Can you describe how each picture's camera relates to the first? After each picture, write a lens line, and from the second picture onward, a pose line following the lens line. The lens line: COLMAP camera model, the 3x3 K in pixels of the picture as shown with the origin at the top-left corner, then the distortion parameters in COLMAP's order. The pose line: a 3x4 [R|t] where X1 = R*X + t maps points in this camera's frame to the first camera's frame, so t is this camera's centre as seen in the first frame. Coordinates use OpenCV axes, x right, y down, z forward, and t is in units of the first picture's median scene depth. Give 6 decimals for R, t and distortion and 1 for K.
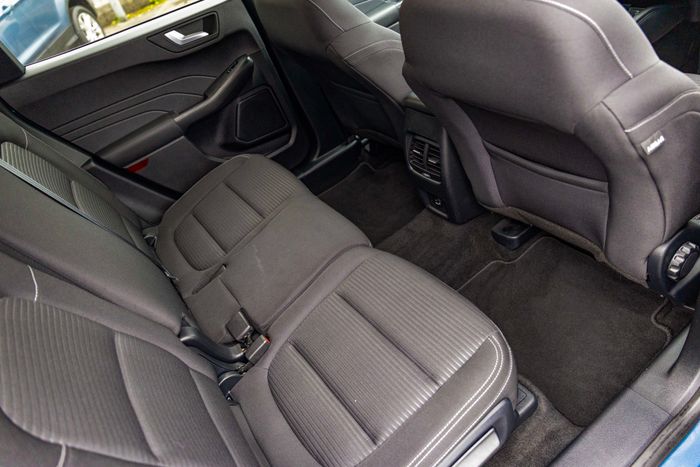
lens RADIAL K [[479.6, 0, 356.3], [0, 479.6, 227.1], [0, 0, 1]] dist [-0.001968, -0.002262]
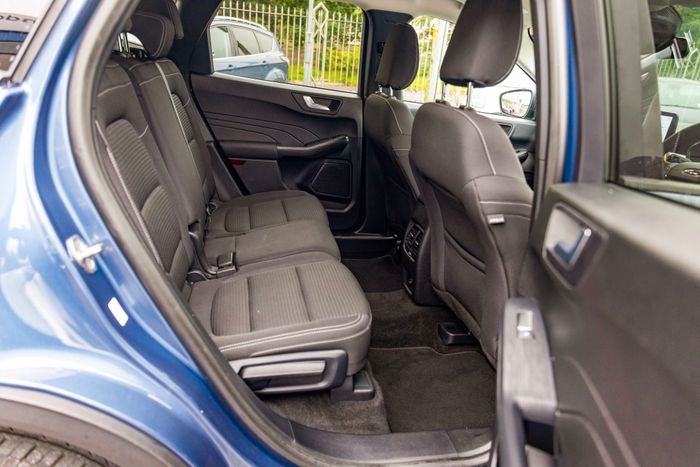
lens RADIAL K [[479.6, 0, 356.3], [0, 479.6, 227.1], [0, 0, 1]] dist [-0.001968, -0.002262]
pose [[0.855591, 0.460597, -0.236251, 0.277501], [-0.511698, 0.821557, -0.251416, 0.217741], [0.078293, 0.335998, 0.938603, -0.233248]]
